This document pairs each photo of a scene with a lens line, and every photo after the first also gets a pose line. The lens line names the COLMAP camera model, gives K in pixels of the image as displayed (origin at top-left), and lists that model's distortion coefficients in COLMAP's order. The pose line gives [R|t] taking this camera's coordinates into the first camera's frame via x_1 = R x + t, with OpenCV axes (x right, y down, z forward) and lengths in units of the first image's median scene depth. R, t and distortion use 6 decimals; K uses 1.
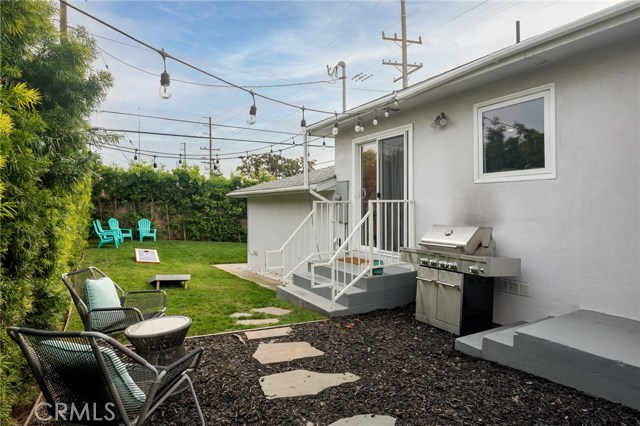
lens RADIAL K [[371.3, 0, 319.6], [0, 371.3, 202.6], [0, 0, 1]] dist [0.001821, 0.000015]
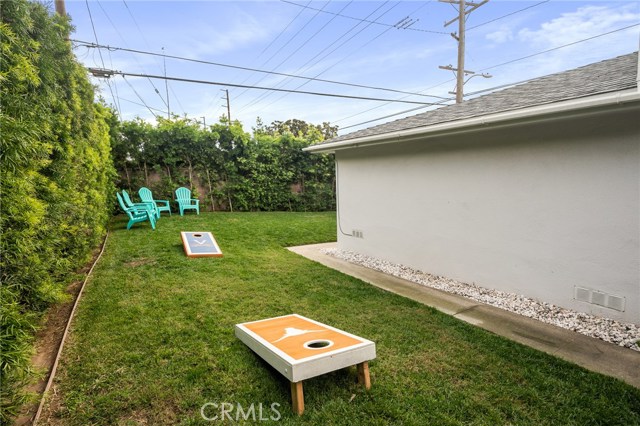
lens RADIAL K [[312.3, 0, 320.0], [0, 312.3, 213.0], [0, 0, 1]] dist [-0.000965, -0.000004]
pose [[0.999684, -0.025053, -0.002198, -0.165523], [0.025119, 0.990357, 0.136240, 0.013308], [-0.001236, -0.136252, 0.990673, 0.303660]]
